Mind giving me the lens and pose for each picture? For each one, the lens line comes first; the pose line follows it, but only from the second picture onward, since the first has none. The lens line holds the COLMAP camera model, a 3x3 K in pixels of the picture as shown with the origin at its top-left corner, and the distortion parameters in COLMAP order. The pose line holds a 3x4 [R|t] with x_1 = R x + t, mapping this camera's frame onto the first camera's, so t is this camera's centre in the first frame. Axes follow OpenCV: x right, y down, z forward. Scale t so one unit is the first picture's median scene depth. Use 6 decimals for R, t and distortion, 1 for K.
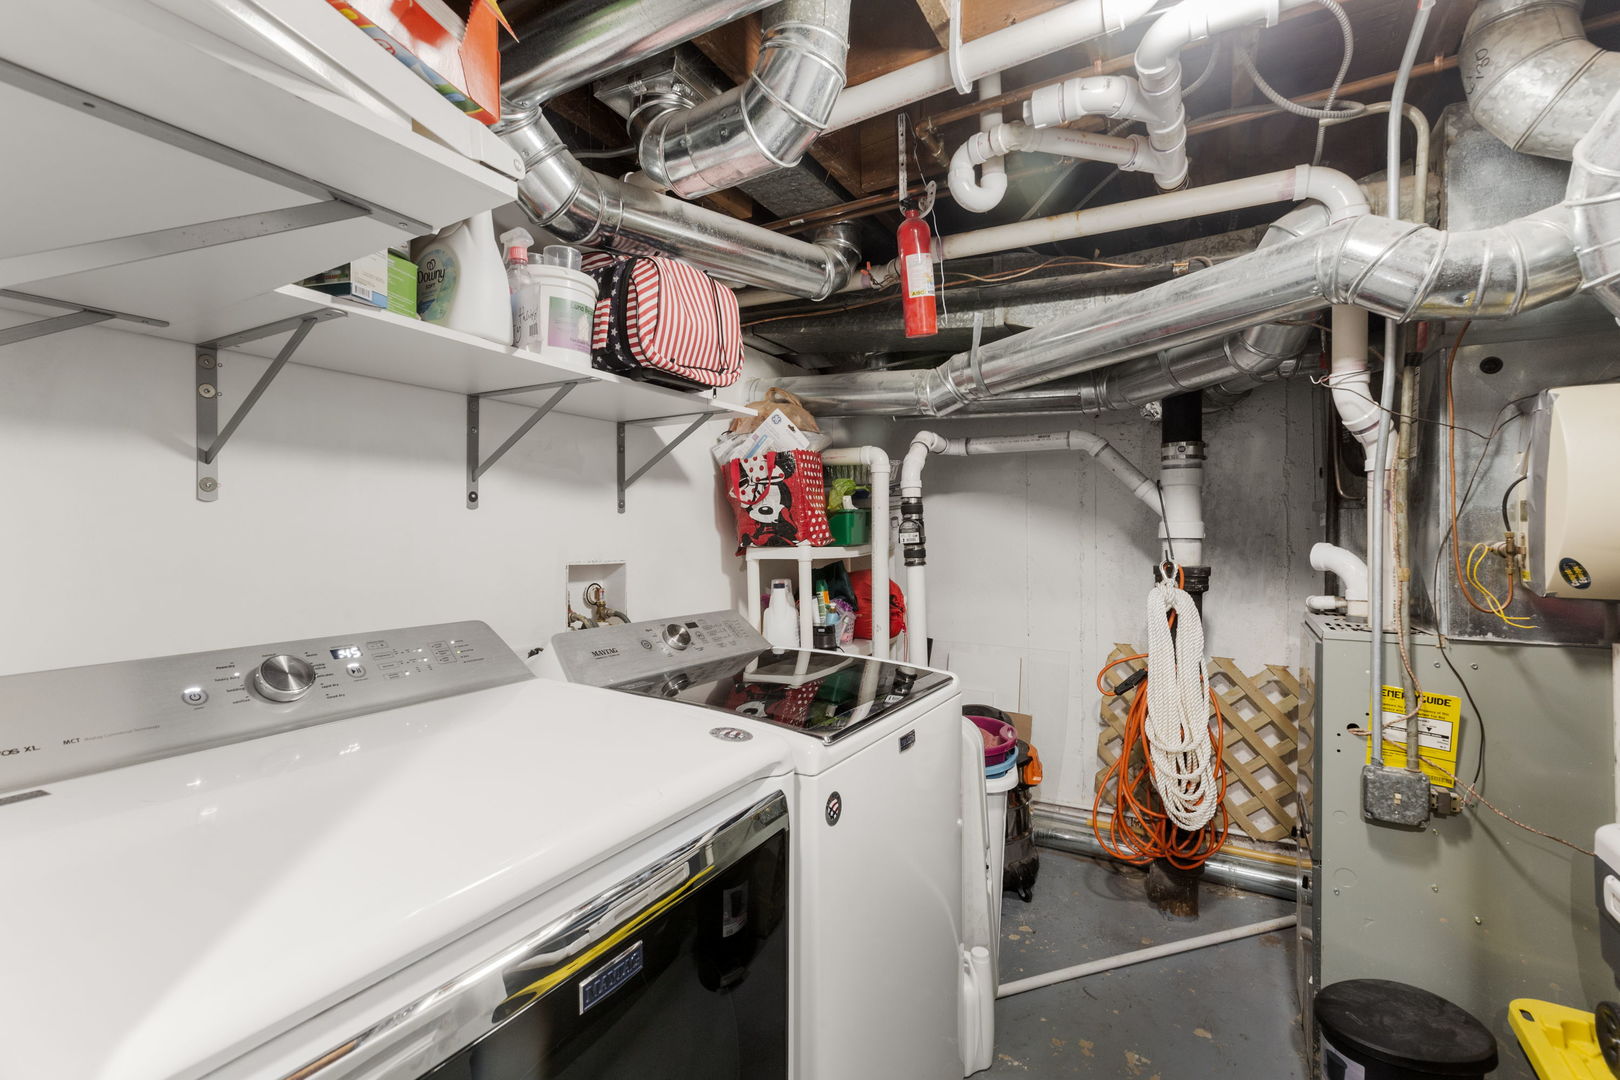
lens RADIAL K [[733.1, 0, 802.6], [0, 733.1, 539.8], [0, 0, 1]] dist [0.000301, 0.000168]
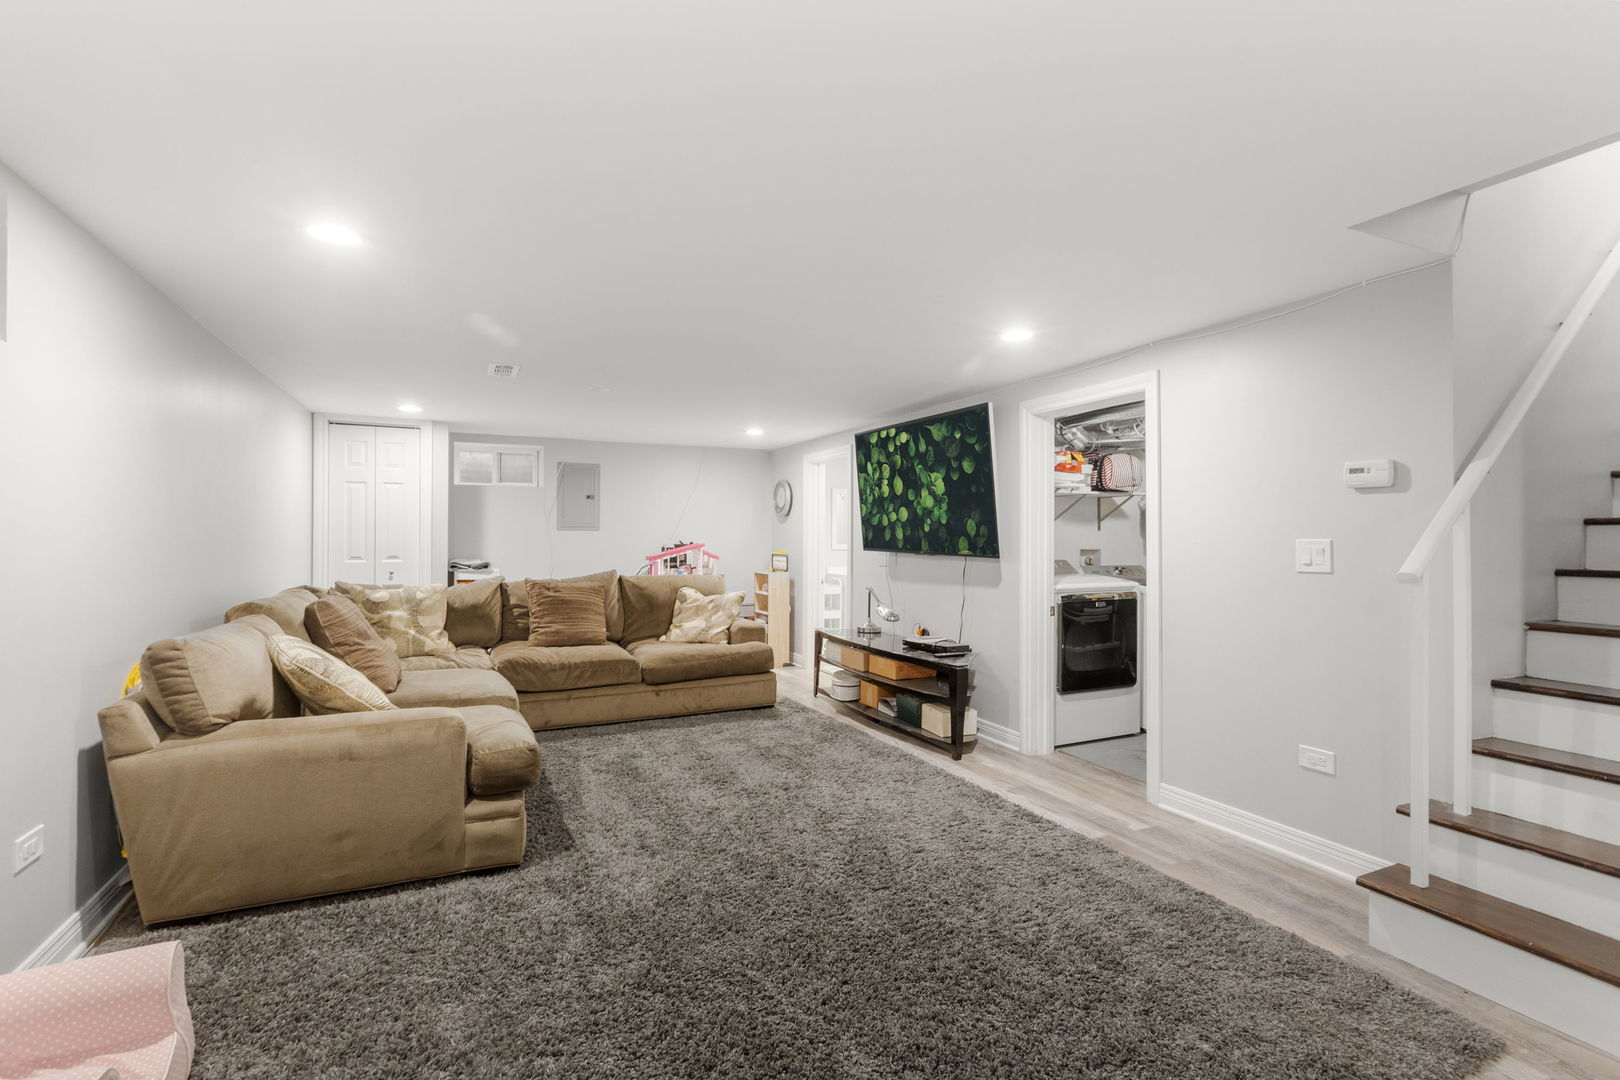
lens RADIAL K [[733.1, 0, 802.6], [0, 733.1, 539.8], [0, 0, 1]] dist [0.000301, 0.000168]
pose [[0.815014, 0.000774, -0.579441, 0.591801], [-0.005558, 0.999964, -0.006482, 0.025675], [0.579415, 0.008503, 0.814988, -2.539336]]
